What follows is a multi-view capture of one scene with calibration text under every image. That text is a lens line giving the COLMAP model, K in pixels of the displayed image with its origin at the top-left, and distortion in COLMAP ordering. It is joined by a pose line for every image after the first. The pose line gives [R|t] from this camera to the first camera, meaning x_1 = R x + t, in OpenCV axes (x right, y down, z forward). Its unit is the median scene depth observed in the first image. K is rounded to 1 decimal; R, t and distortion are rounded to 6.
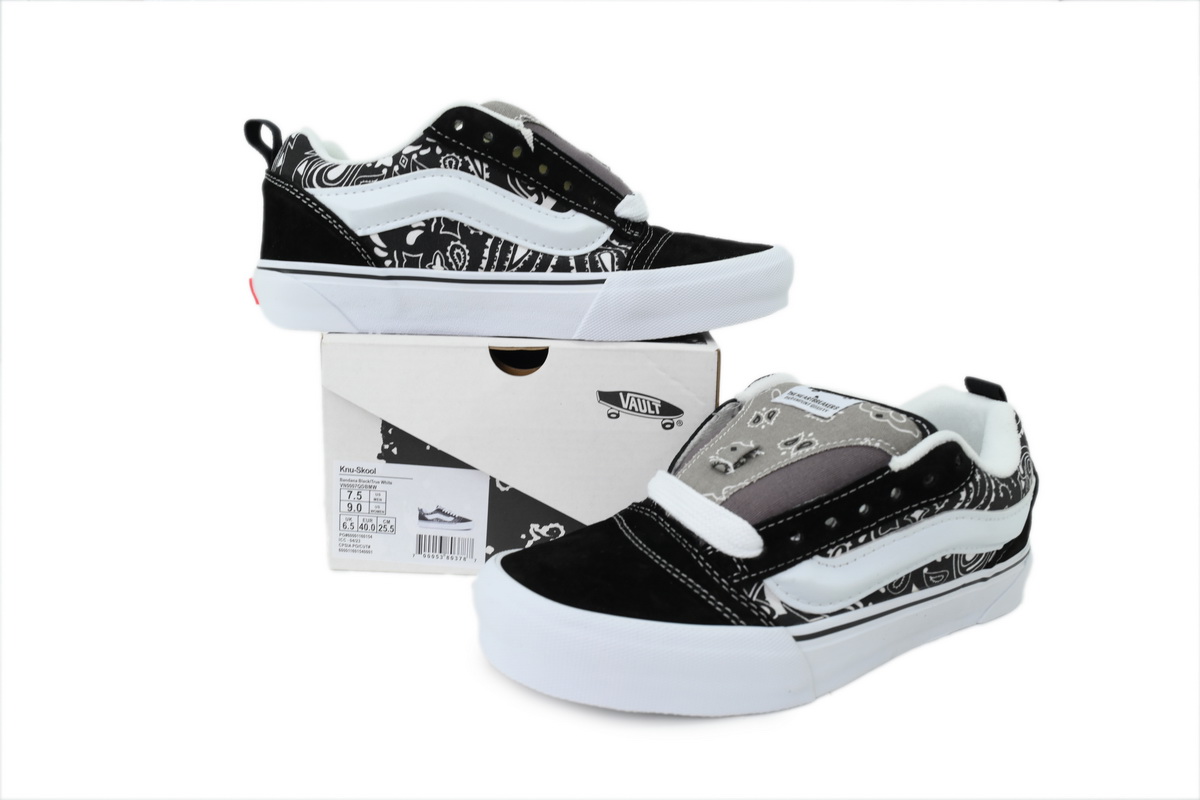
lens RADIAL K [[922.7, 0, 600.0], [0, 922.7, 400.0], [0, 0, 1]] dist [0.024935, -0.003829]
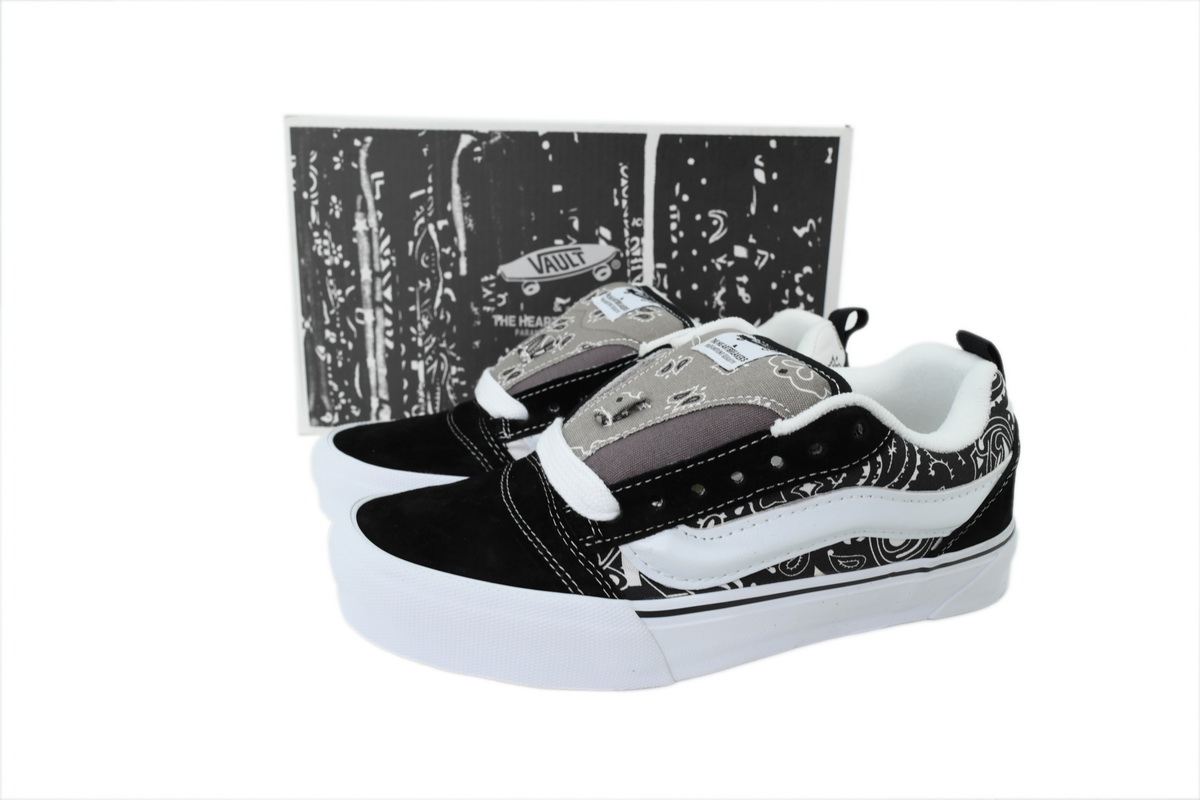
lens RADIAL K [[922.7, 0, 600.0], [0, 922.7, 400.0], [0, 0, 1]] dist [0.024935, -0.003829]
pose [[0.971445, 0.060228, -0.229492, 0.346184], [-0.043972, 0.996190, 0.075307, -0.013924], [0.233153, -0.063065, 0.970393, 0.127782]]
